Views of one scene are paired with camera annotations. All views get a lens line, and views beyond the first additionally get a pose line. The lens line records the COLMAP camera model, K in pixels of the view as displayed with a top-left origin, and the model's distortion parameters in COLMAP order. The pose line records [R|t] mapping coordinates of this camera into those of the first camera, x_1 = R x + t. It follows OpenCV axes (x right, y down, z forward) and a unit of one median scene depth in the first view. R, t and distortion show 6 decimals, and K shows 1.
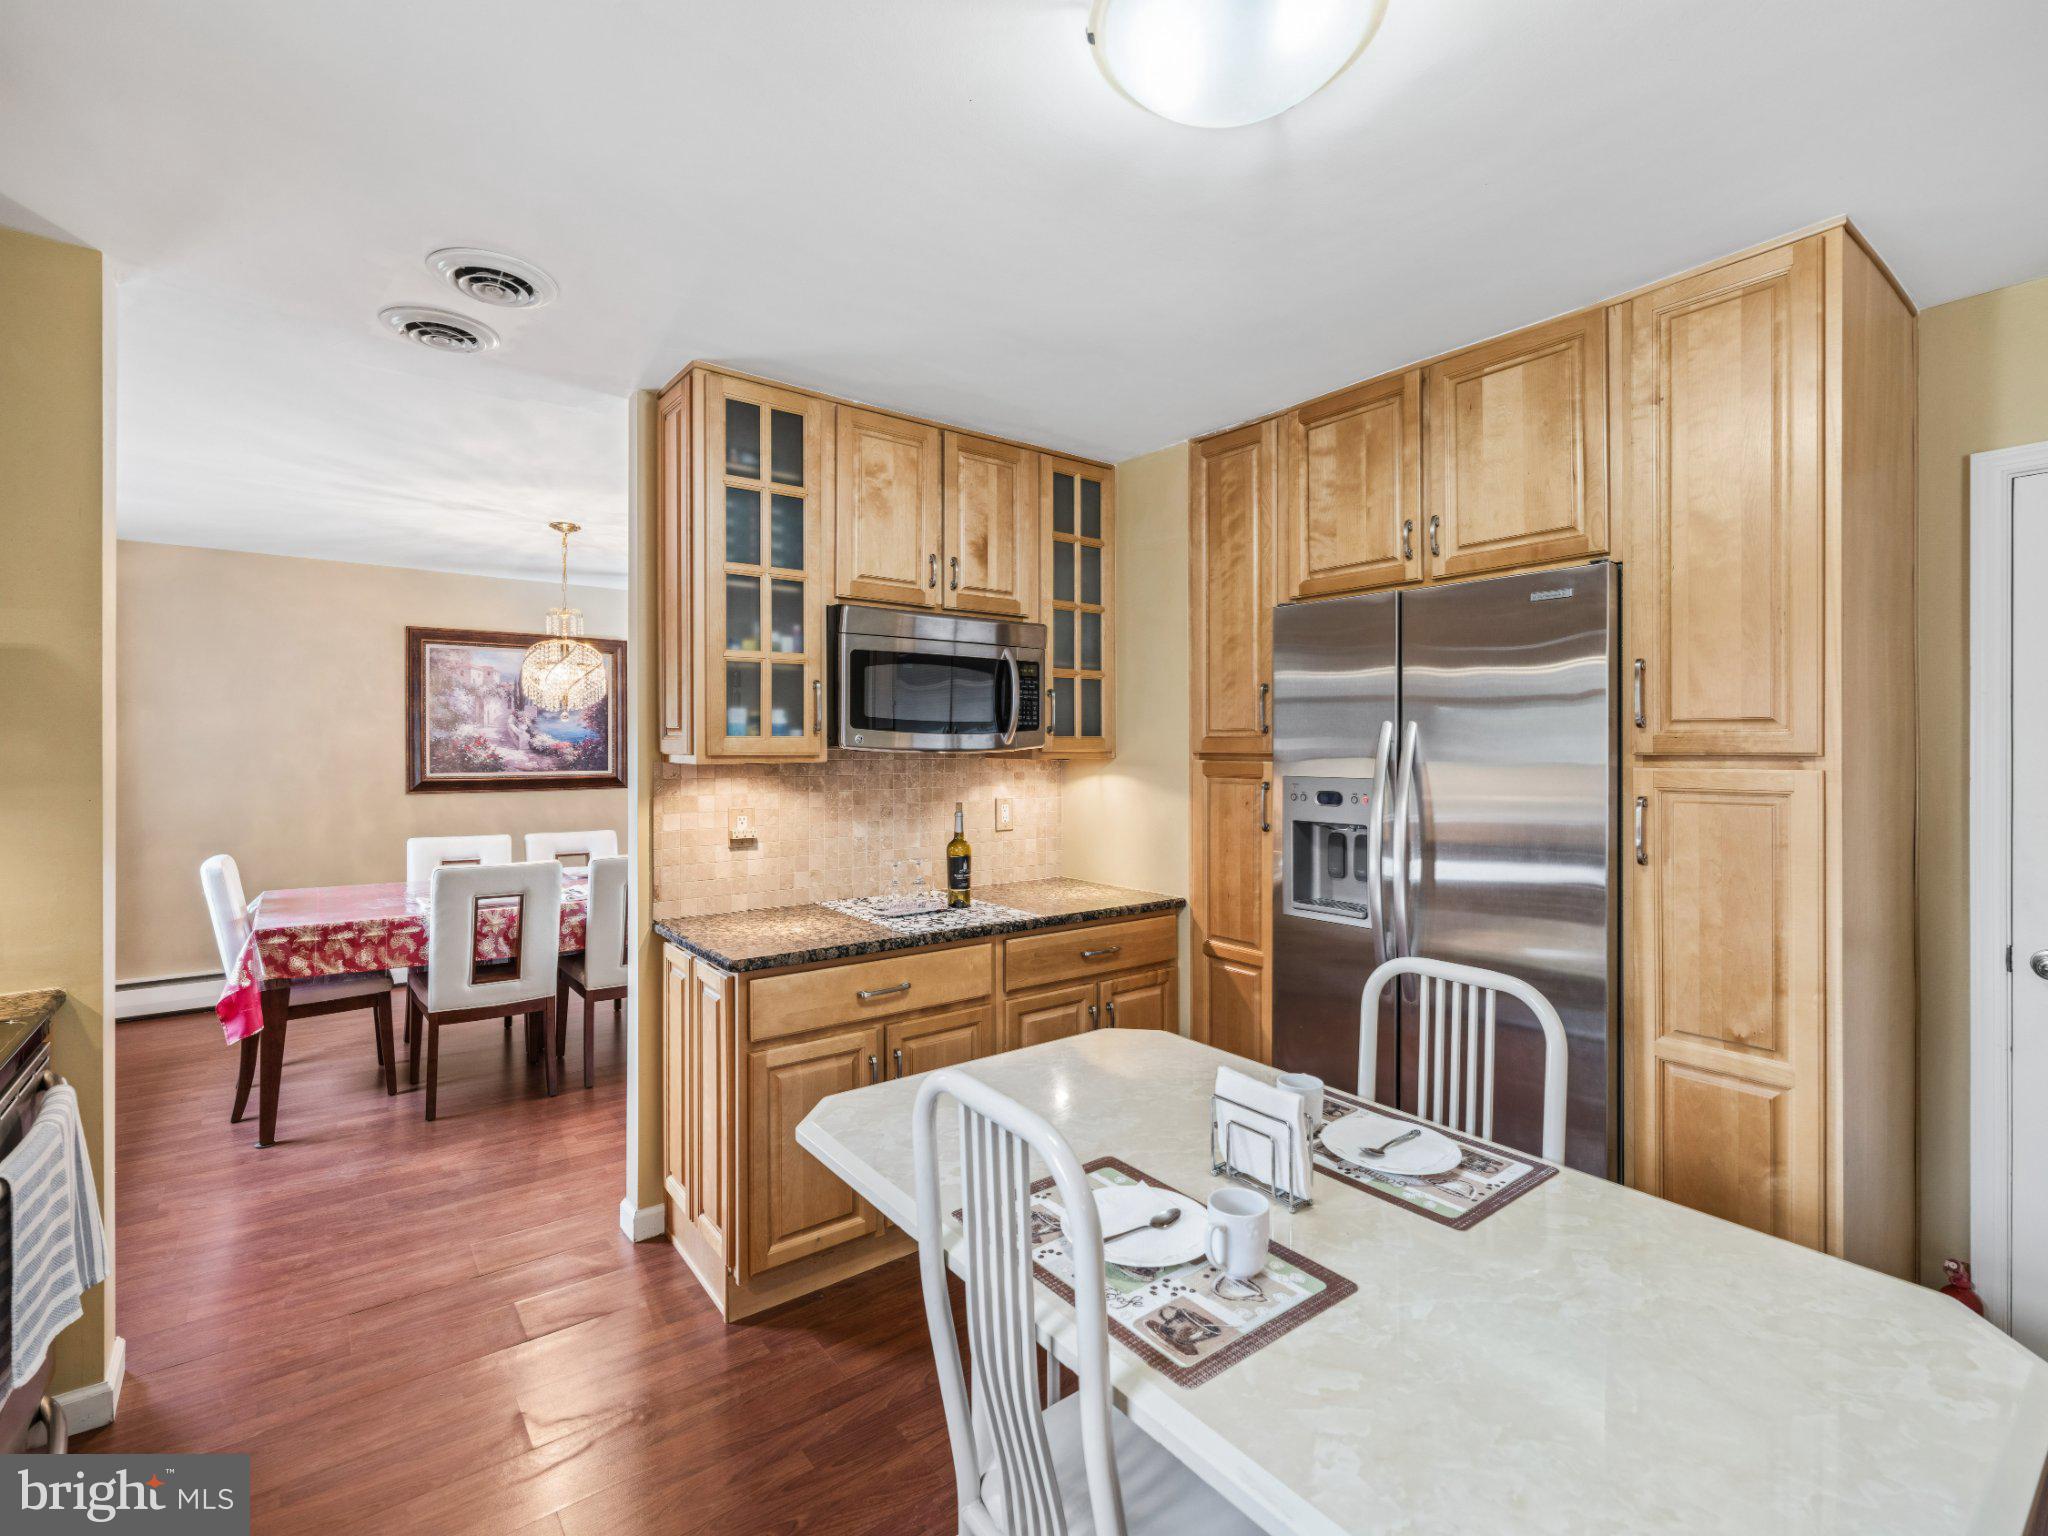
lens RADIAL K [[927.2, 0, 1018.4], [0, 927.2, 750.9], [0, 0, 1]] dist [0.000225, 0.001019]
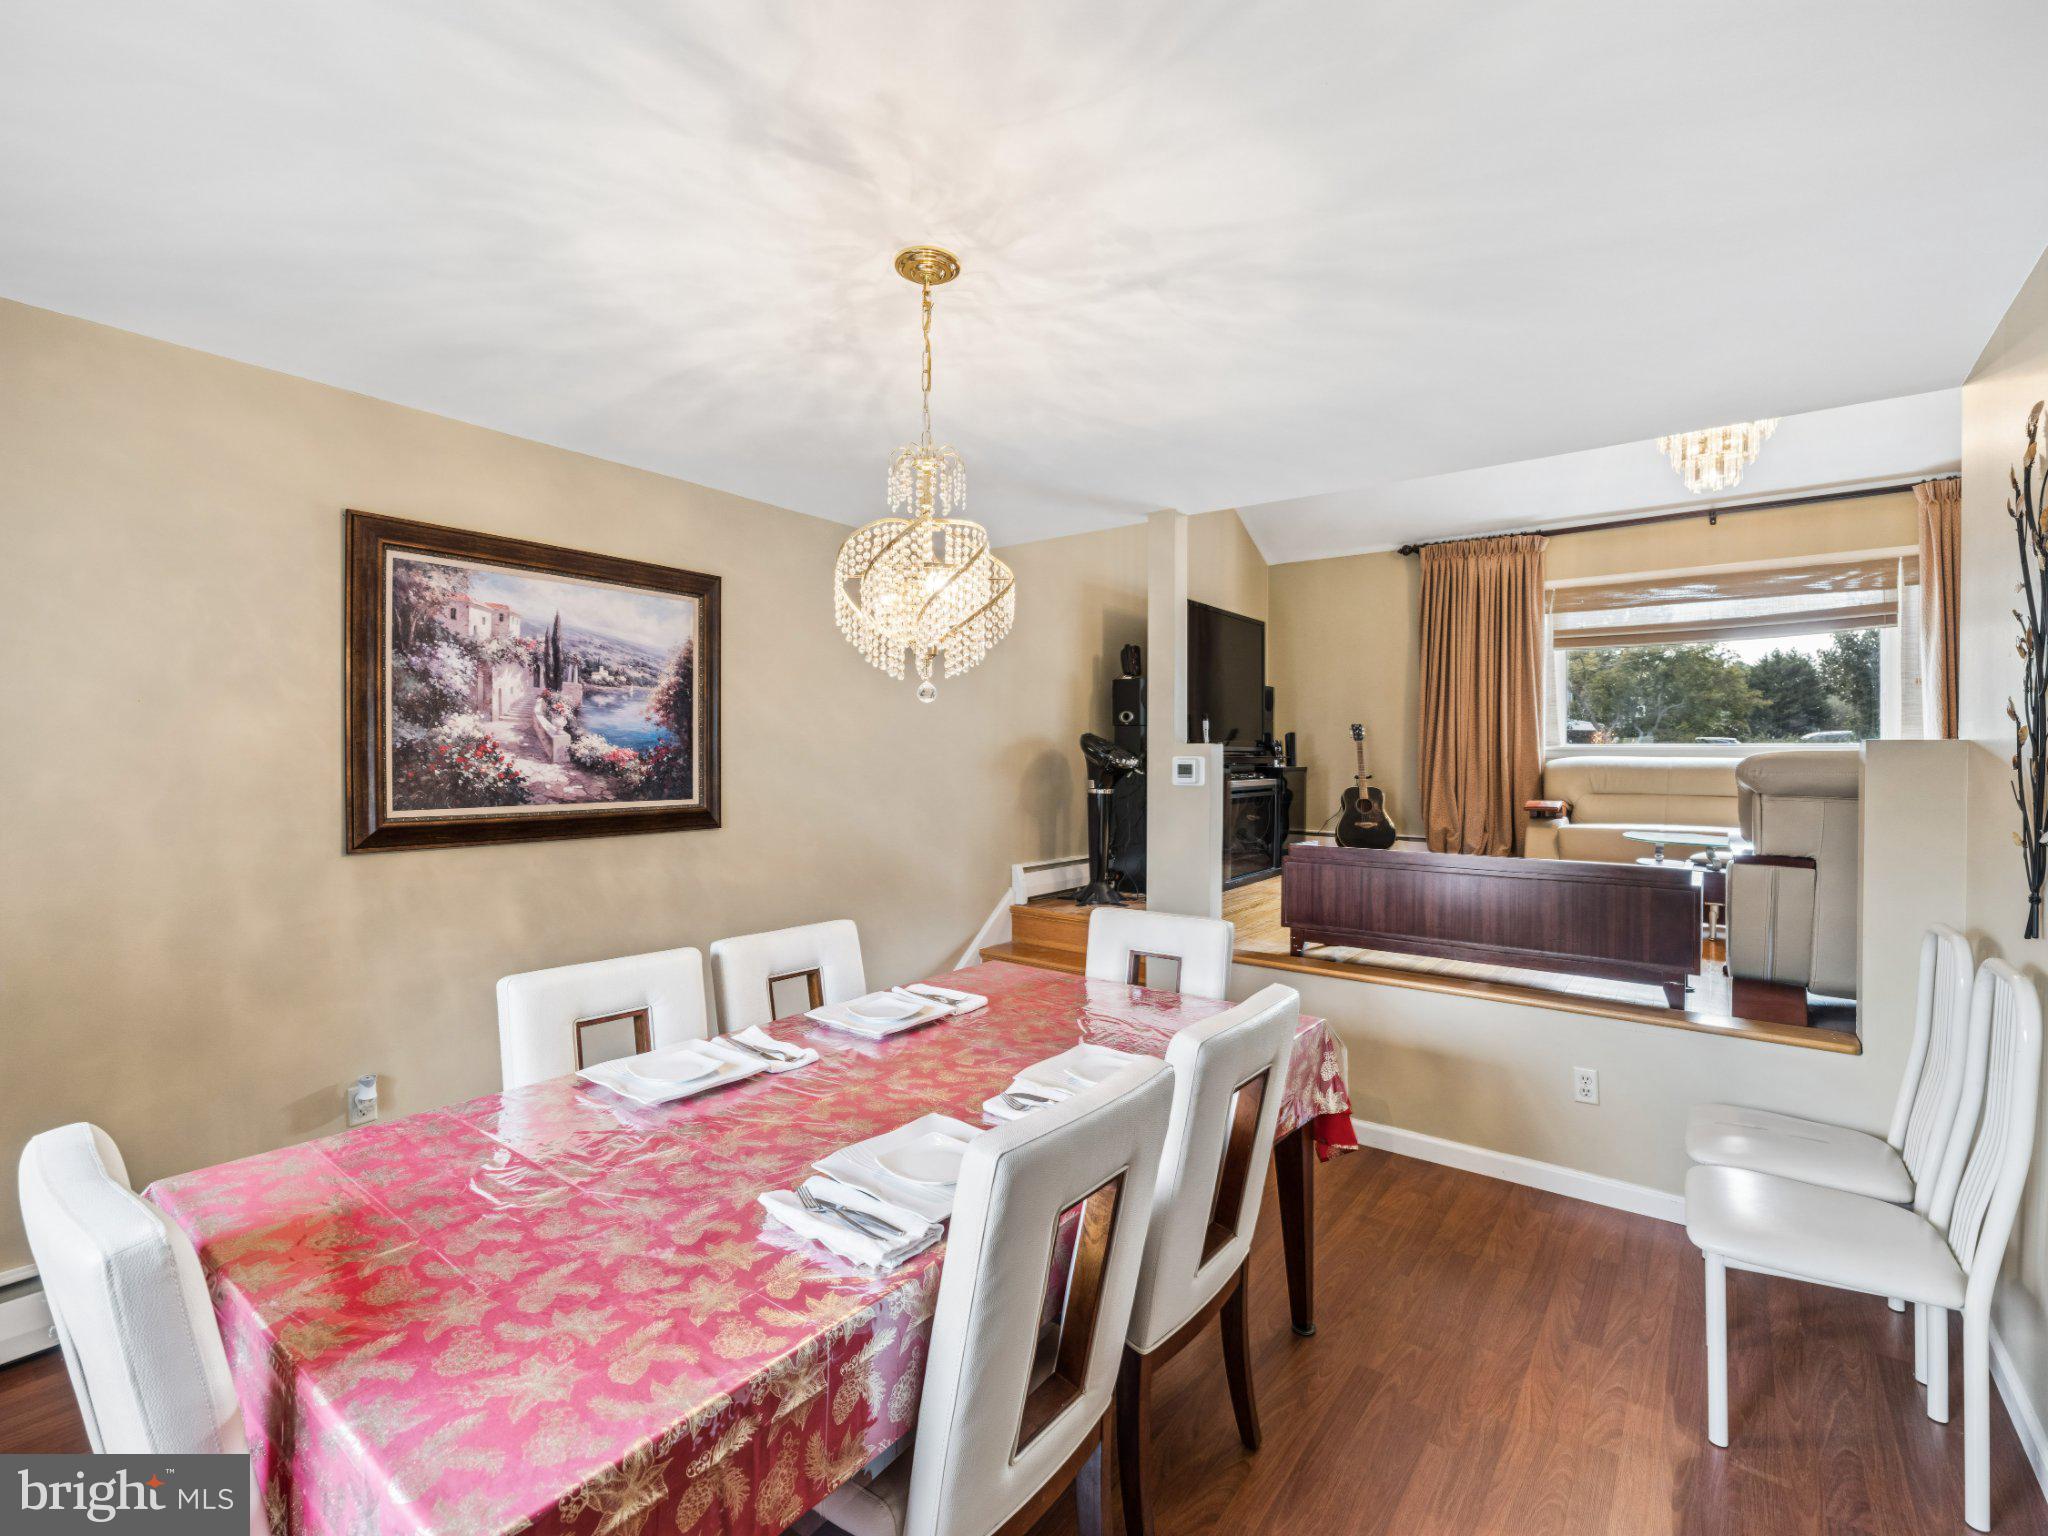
lens RADIAL K [[927.2, 0, 1010.9], [0, 927.2, 760.2], [0, 0, 1]] dist [0.000225, 0.001019]
pose [[0.968821, -0.000872, 0.247760, -0.424277], [0.001134, 0.999999, -0.000914, -0.002293], [-0.247759, 0.001166, 0.968821, 0.423079]]
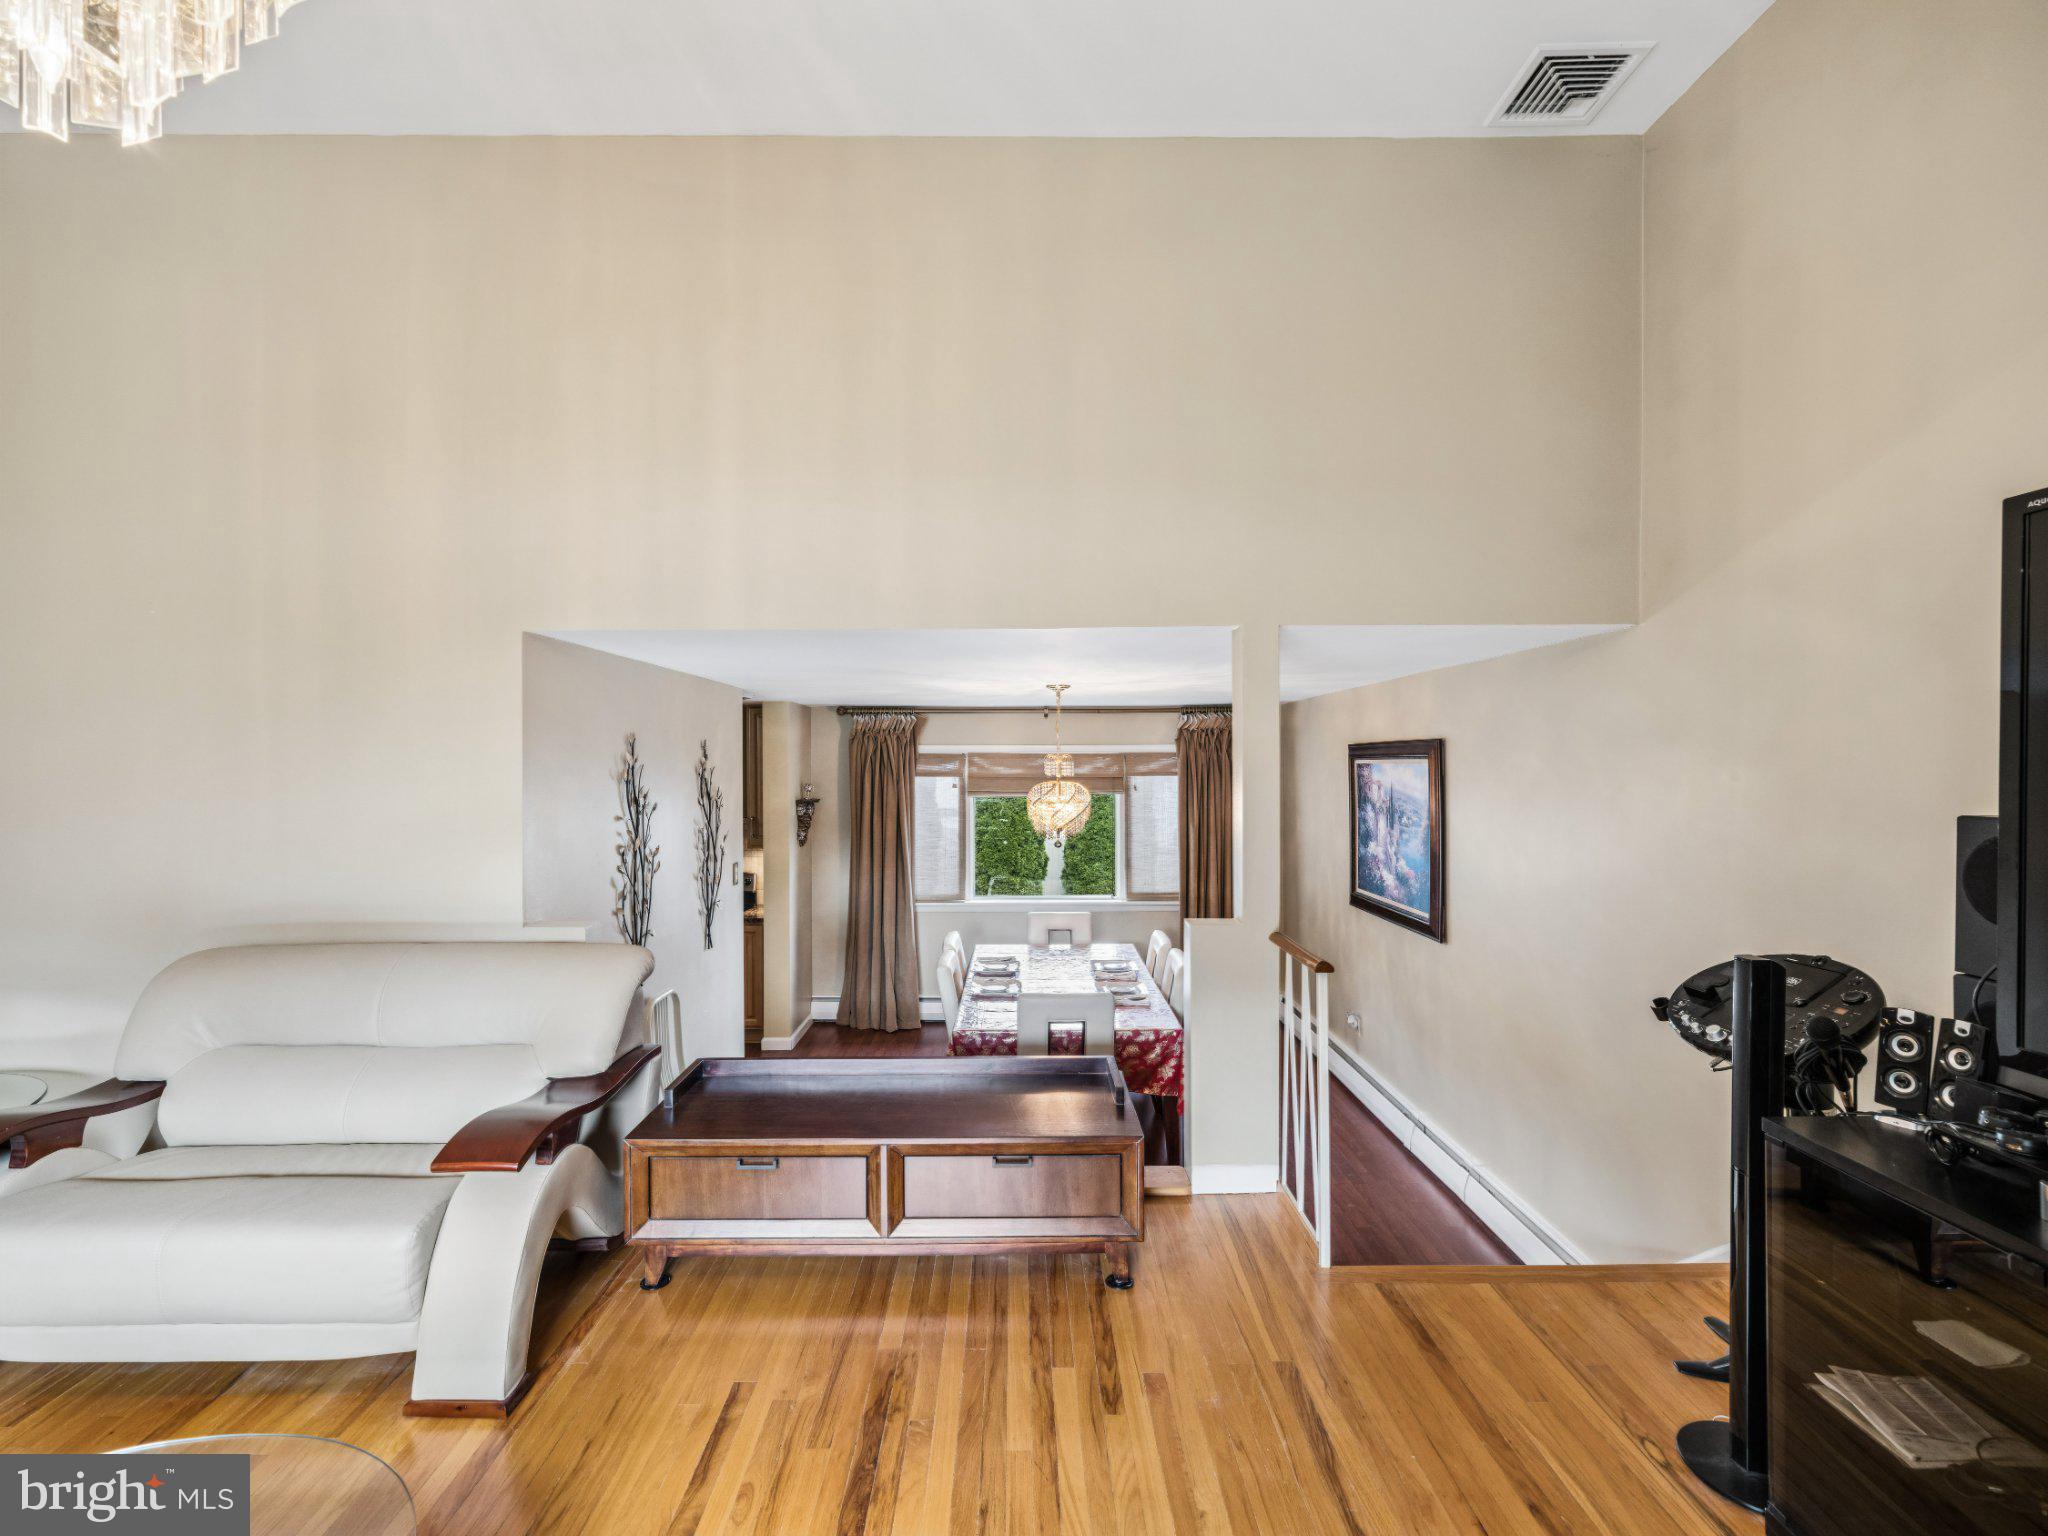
lens RADIAL K [[927.2, 0, 1020.0], [0, 927.2, 768.5], [0, 0, 1]] dist [0.000225, 0.001019]
pose [[-0.605924, -0.000613, -0.795523, 0.380643], [-0.007534, 0.999959, 0.004968, -0.105173], [0.795487, 0.009004, -0.605904, 1.280289]]
